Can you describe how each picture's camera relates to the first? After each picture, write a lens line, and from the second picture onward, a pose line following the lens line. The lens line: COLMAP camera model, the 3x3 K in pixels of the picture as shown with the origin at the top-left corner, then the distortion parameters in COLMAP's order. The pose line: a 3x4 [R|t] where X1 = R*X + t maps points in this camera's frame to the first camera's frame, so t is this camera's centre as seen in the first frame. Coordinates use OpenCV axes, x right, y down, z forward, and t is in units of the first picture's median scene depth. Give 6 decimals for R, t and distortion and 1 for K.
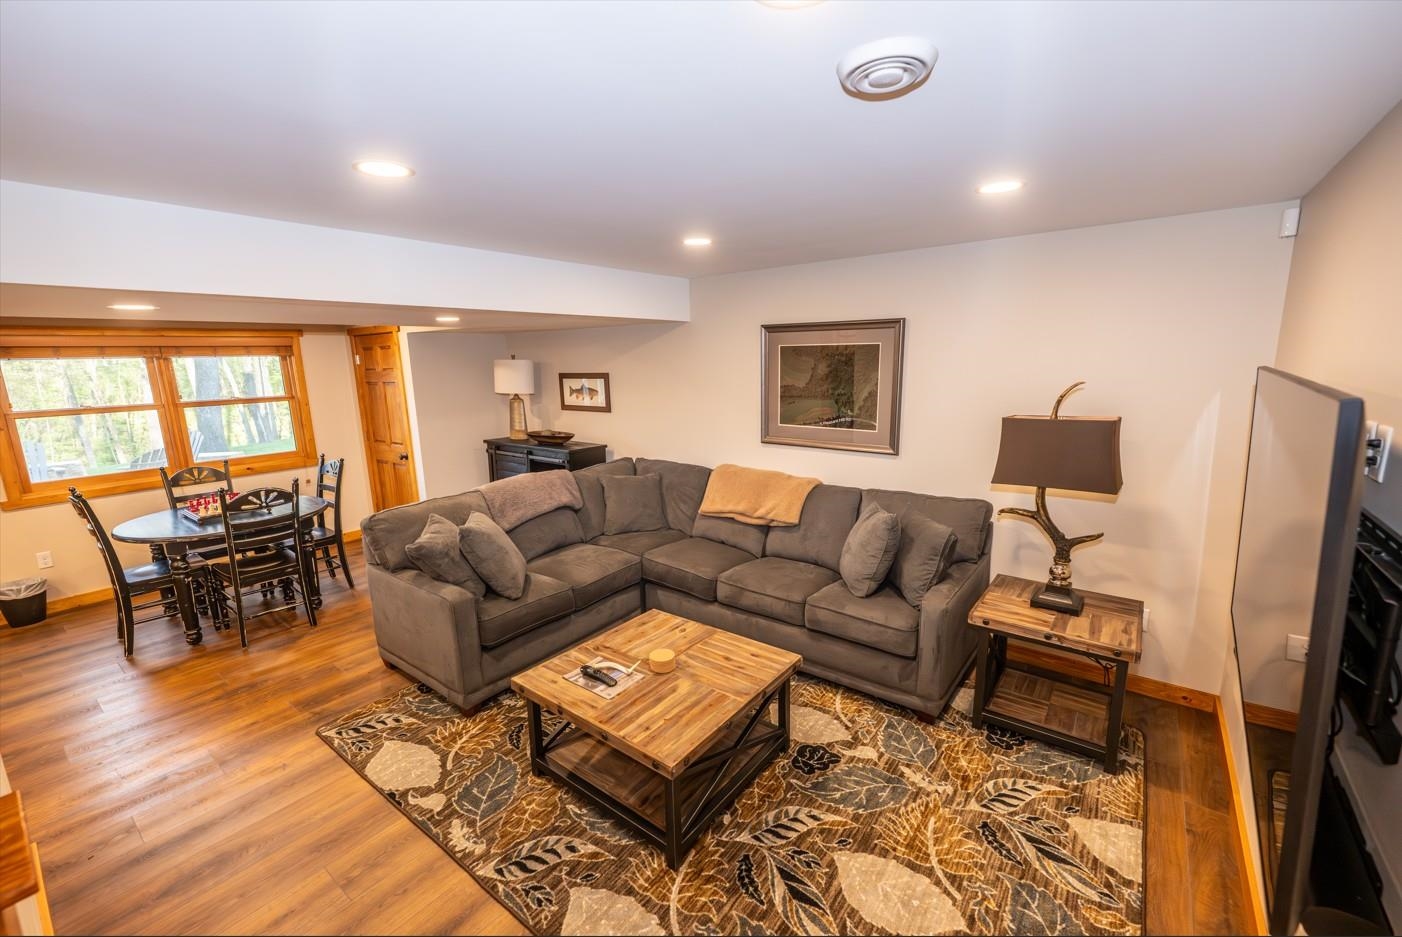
lens RADIAL K [[588.0, 0, 699.5], [0, 588.0, 472.9], [0, 0, 1]] dist [-0.002397, -0.000151]
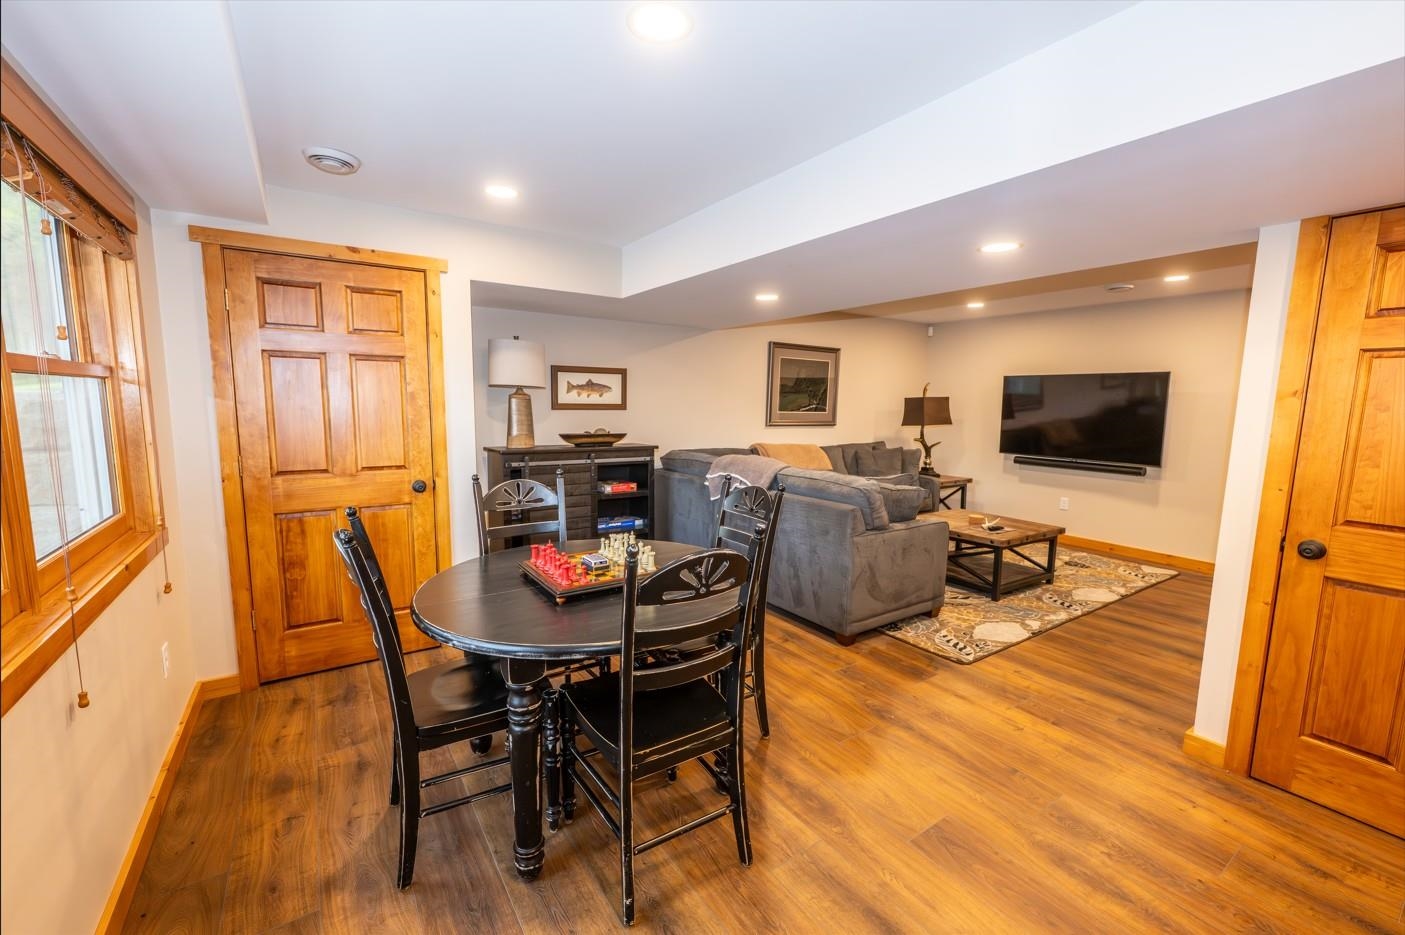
lens RADIAL K [[563.9, 0, 696.1], [0, 563.9, 467.7], [0, 0, 1]] dist [0.001070, 0.000114]
pose [[0.312535, -0.084765, 0.946117, -1.294872], [0.165445, 0.985645, 0.033654, -0.027704], [-0.935387, 0.146012, 0.322073, 0.791541]]
